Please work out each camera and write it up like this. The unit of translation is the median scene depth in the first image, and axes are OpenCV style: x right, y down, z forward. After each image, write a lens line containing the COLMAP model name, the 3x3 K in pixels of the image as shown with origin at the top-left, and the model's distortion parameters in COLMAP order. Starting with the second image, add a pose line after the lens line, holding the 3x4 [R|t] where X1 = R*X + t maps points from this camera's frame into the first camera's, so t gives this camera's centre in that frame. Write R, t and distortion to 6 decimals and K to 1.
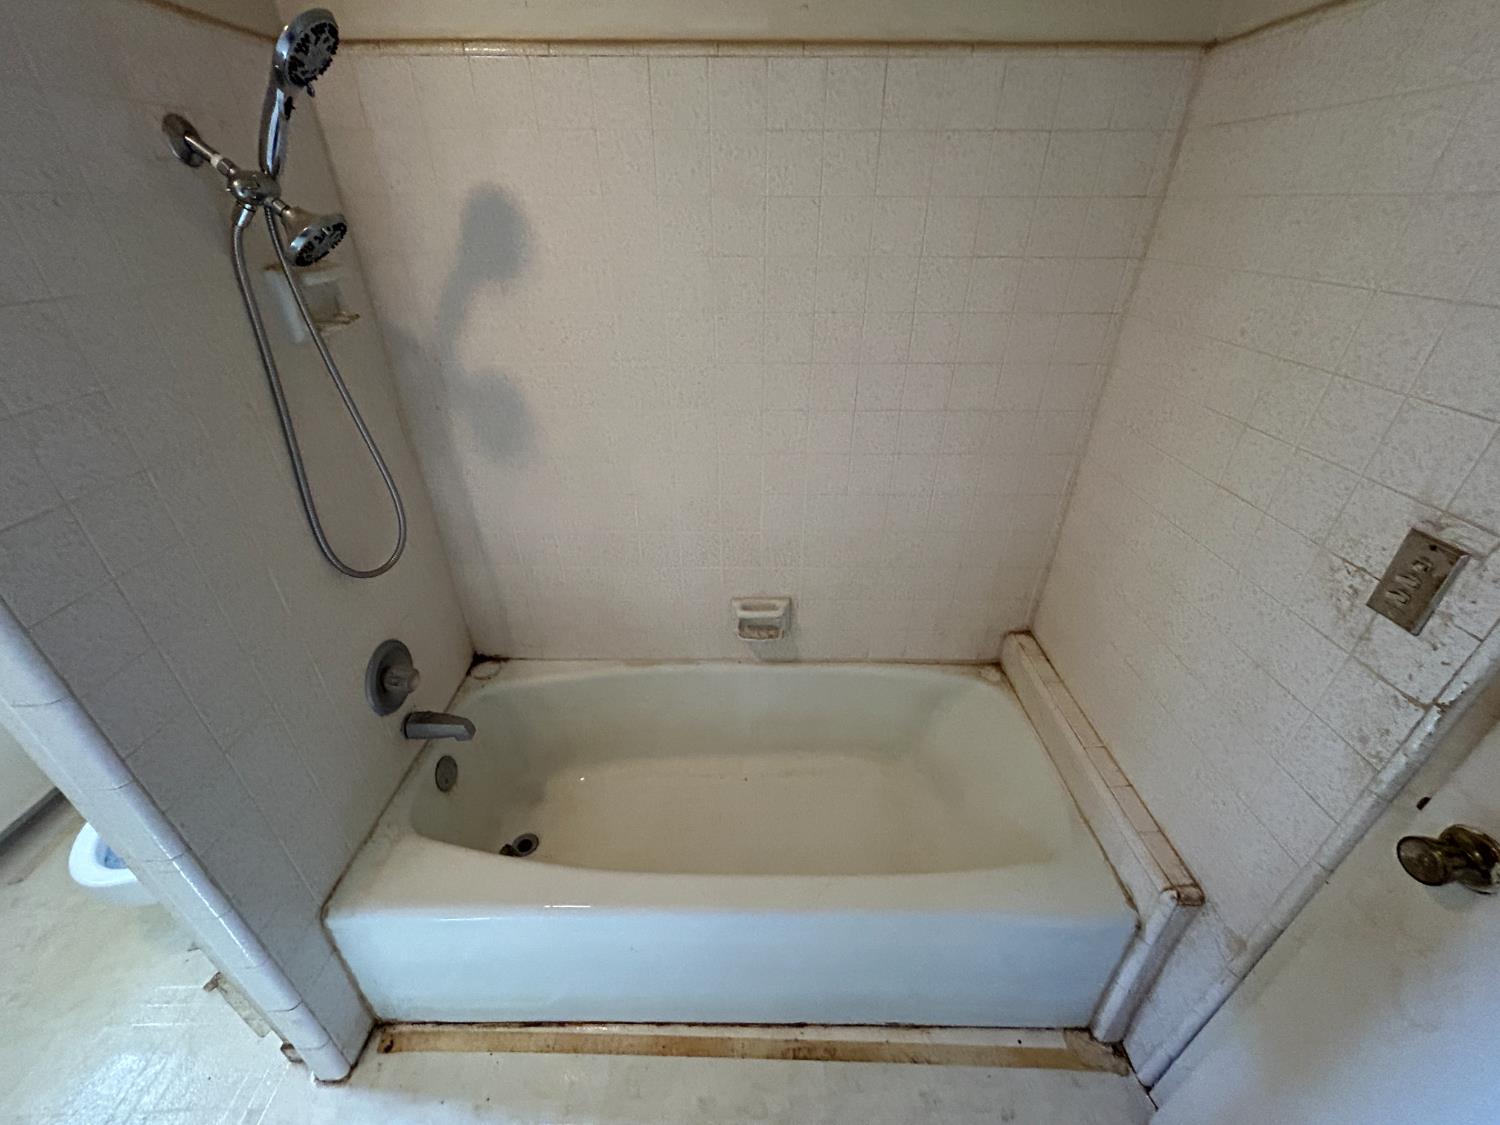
lens RADIAL K [[602.6, 0, 745.9], [0, 602.6, 560.5], [0, 0, 1]] dist [-0.001829, 0.000582]
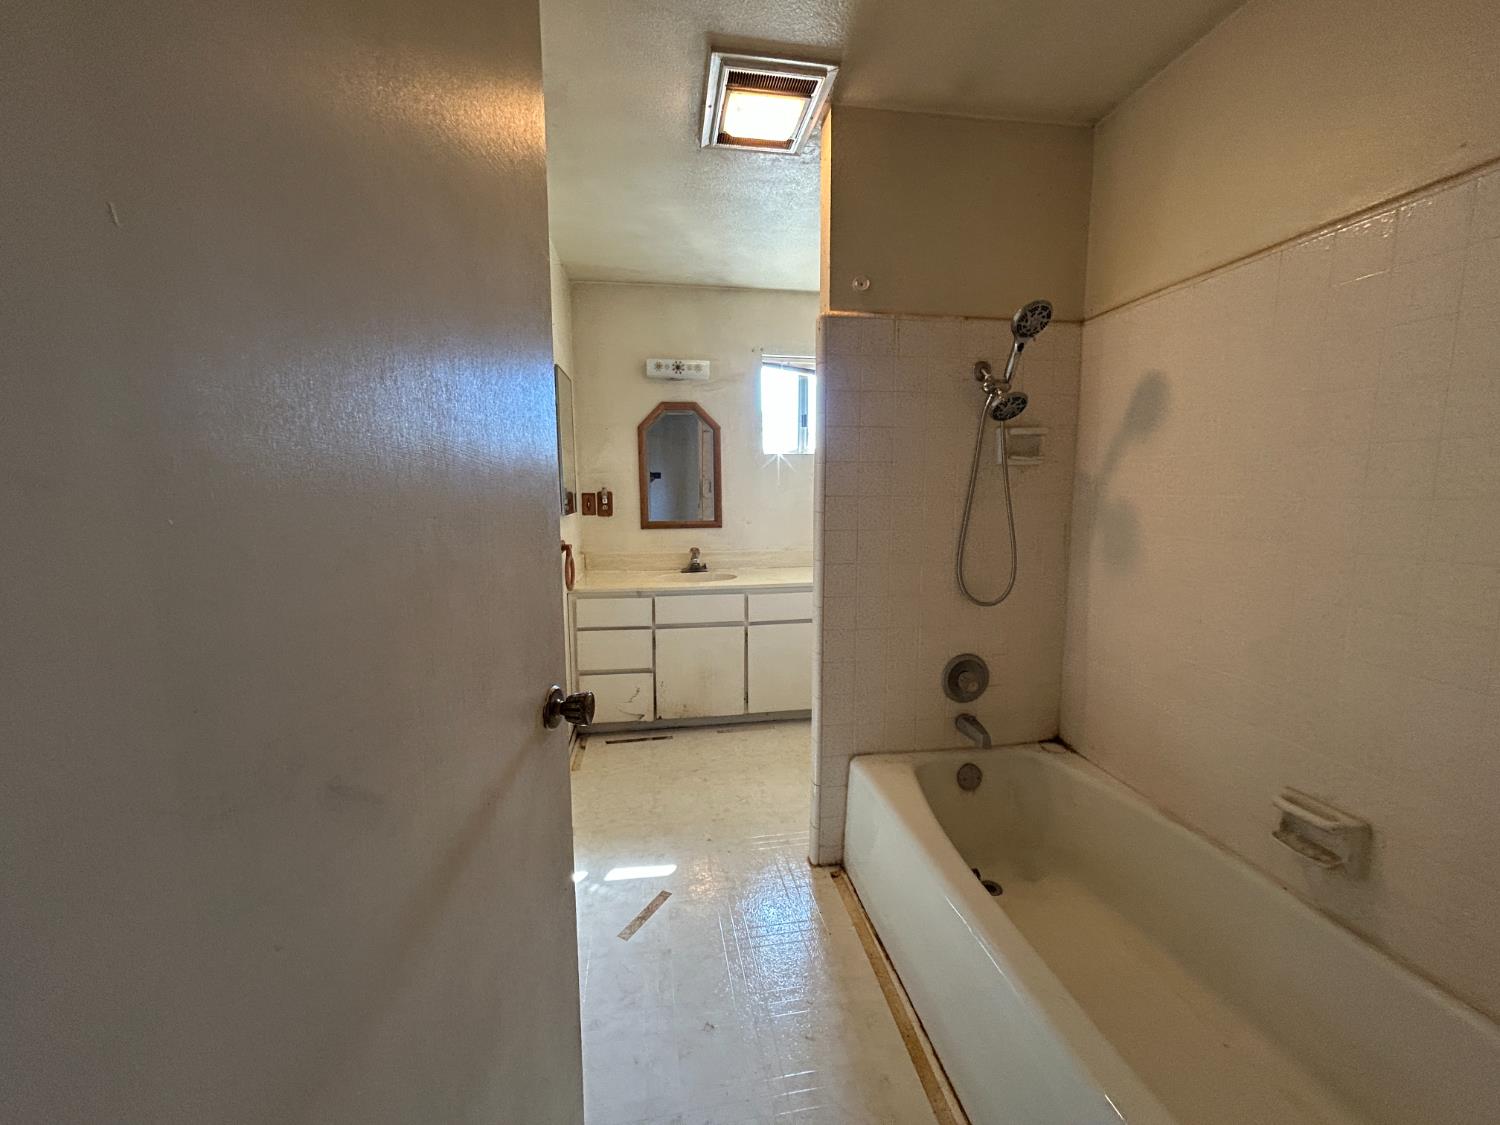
lens RADIAL K [[602.6, 0, 753.4], [0, 602.6, 562.3], [0, 0, 1]] dist [-0.001829, 0.000582]
pose [[0.159849, 0.118414, -0.980013, 0.745778], [-0.503389, 0.863773, 0.022262, 0.176938], [0.849145, 0.489769, 0.197682, 0.122012]]
